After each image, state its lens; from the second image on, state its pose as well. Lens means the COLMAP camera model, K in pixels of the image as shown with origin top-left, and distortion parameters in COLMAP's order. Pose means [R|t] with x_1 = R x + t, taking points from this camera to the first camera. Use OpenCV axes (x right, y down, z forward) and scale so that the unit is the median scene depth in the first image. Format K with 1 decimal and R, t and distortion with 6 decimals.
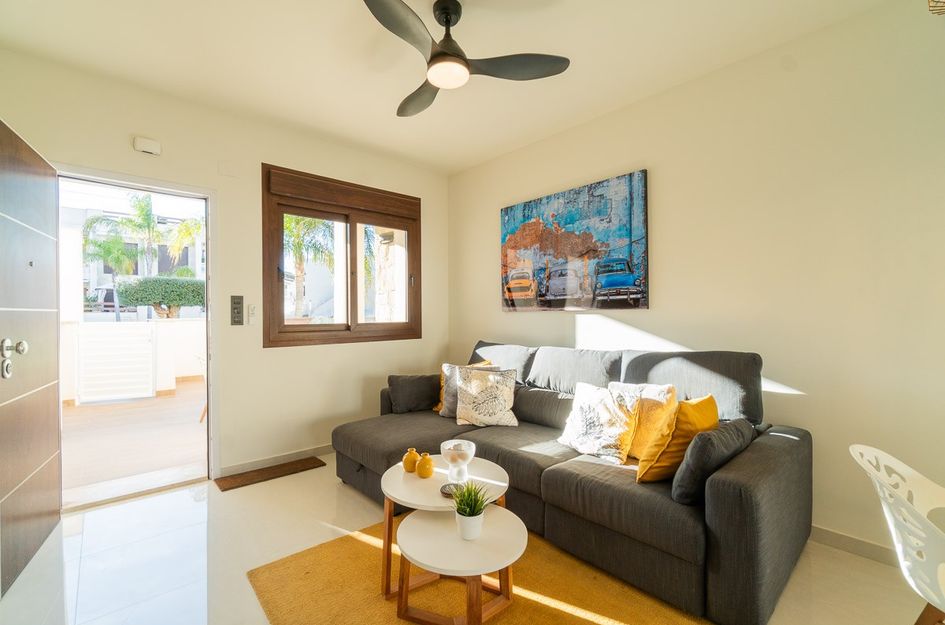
lens RADIAL K [[408.5, 0, 460.5], [0, 408.5, 314.0], [0, 0, 1]] dist [-0.001115, -0.000426]
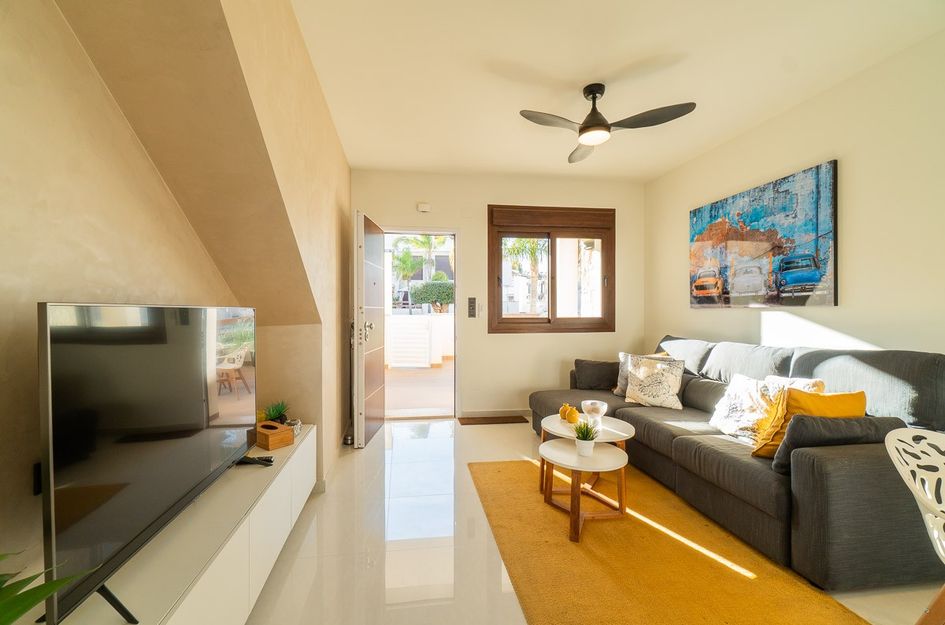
lens RADIAL K [[408.5, 0, 460.5], [0, 408.5, 314.0], [0, 0, 1]] dist [-0.001115, -0.000426]
pose [[0.837780, 0.008510, -0.545941, 0.219106], [-0.003693, 0.999944, 0.009920, 0.000347], [0.545995, -0.006295, 0.837765, -0.252574]]
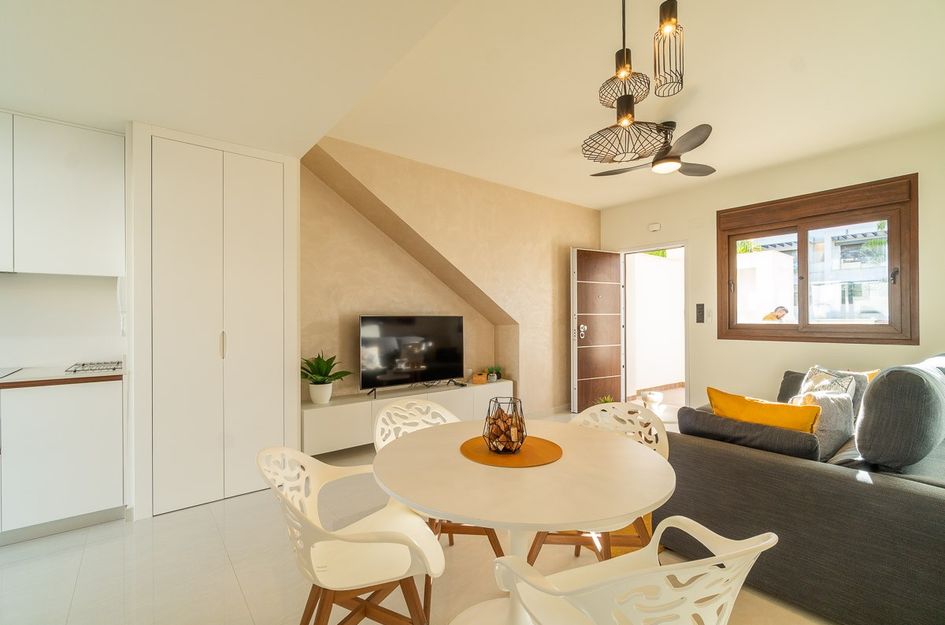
lens RADIAL K [[411.7, 0, 468.7], [0, 411.7, 317.2], [0, 0, 1]] dist [-0.000850, 0.000014]
pose [[-0.047287, 0.000188, -0.998881, 1.013887], [0.000165, 1.000000, 0.000180, 0.005300], [0.998881, -0.000157, -0.047287, 0.194518]]
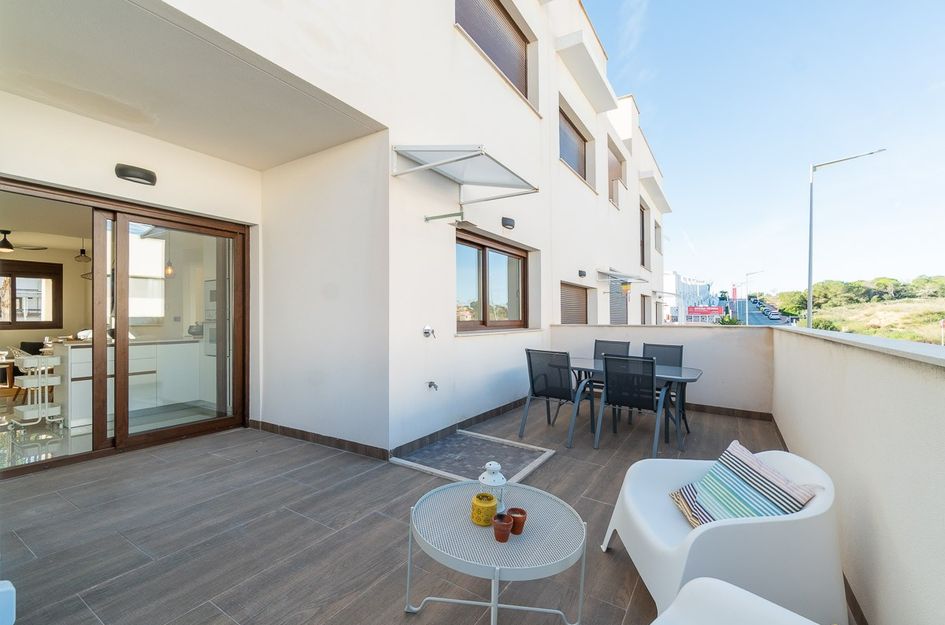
lens RADIAL K [[423.4, 0, 441.9], [0, 423.4, 315.9], [0, 0, 1]] dist [0.000540, 0.000283]
pose [[0.970905, 0.001962, 0.239456, 1.742685], [0.000190, 0.999960, -0.008967, 0.016495], [-0.239464, 0.008752, 0.970866, -2.190343]]
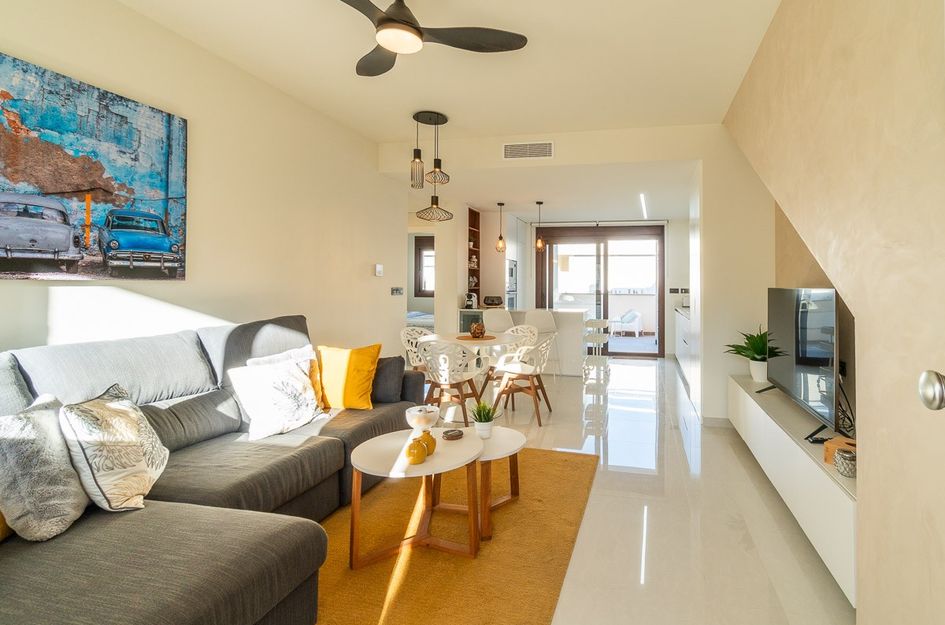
lens RADIAL K [[429.1, 0, 541.5], [0, 429.1, 274.8], [0, 0, 1]] dist [-0.000737, -0.000040]
pose [[-0.580202, 0.025053, 0.814087, -0.648401], [0.000137, 0.999530, -0.030662, 0.003259], [-0.814473, -0.017679, -0.579932, 0.814827]]
